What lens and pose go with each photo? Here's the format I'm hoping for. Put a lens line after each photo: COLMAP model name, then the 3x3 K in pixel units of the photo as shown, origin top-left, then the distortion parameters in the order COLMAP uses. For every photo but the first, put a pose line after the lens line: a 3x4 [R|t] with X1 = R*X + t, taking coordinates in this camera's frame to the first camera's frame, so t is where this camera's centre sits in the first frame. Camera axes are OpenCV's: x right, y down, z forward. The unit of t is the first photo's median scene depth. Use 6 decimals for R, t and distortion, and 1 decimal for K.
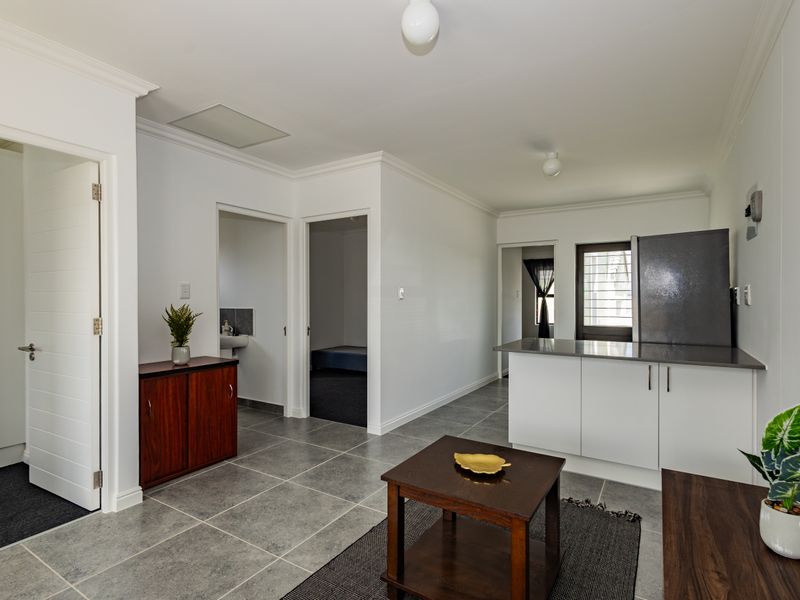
lens RADIAL K [[424.7, 0, 398.0], [0, 424.7, 297.5], [0, 0, 1]] dist [0.000120, -0.000070]
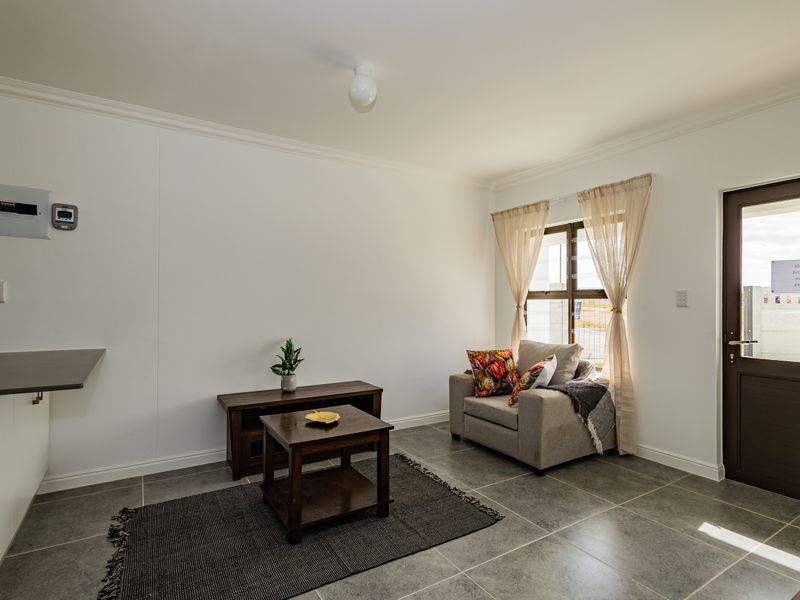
lens RADIAL K [[424.7, 0, 398.0], [0, 424.7, 297.5], [0, 0, 1]] dist [0.000120, -0.000070]
pose [[-0.899556, -0.002222, 0.436800, -0.263384], [-0.007245, 0.999925, -0.009834, 0.003725], [-0.436745, -0.012011, -0.899505, 0.902178]]
